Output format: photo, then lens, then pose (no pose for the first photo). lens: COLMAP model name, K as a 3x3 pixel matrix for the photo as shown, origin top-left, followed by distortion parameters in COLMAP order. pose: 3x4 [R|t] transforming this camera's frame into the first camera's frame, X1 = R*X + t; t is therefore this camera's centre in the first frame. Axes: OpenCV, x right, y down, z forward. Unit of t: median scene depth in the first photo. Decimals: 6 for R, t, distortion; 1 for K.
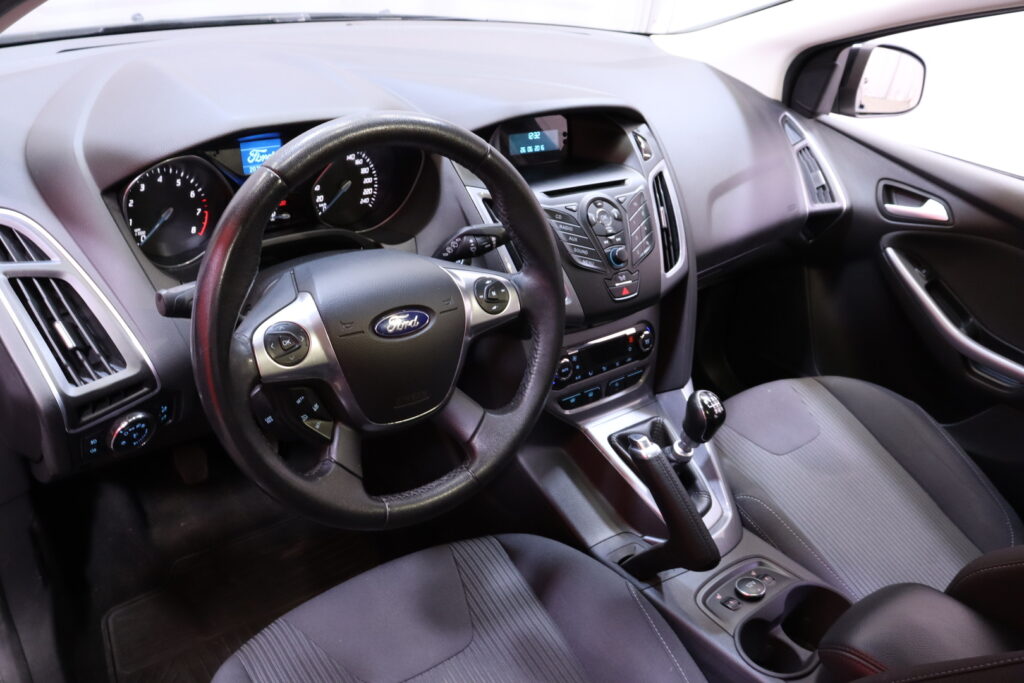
lens RADIAL K [[876.7, 0, 512.0], [0, 876.7, 341.5], [0, 0, 1]] dist [-0.118515, 0.000607]
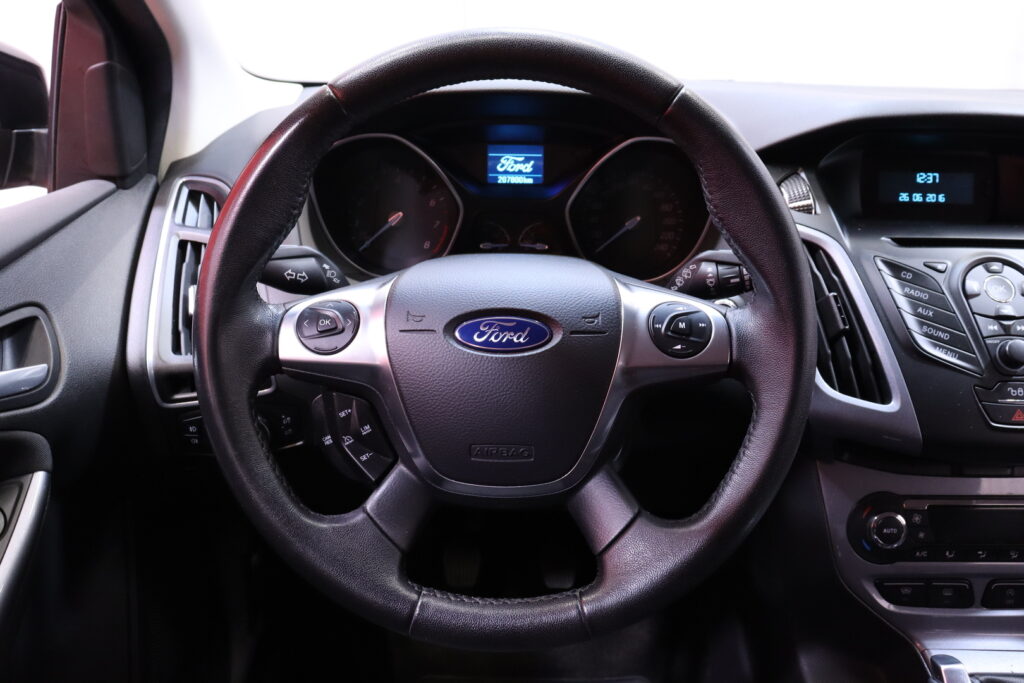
lens RADIAL K [[926.7, 0, 512.0], [0, 926.7, 341.5], [0, 0, 1]] dist [-0.189662, 0.259001]
pose [[0.759000, 0.096711, -0.643868, 0.255522], [-0.251379, 0.955756, -0.152772, 0.069872], [0.600605, 0.277809, 0.749730, 0.362830]]
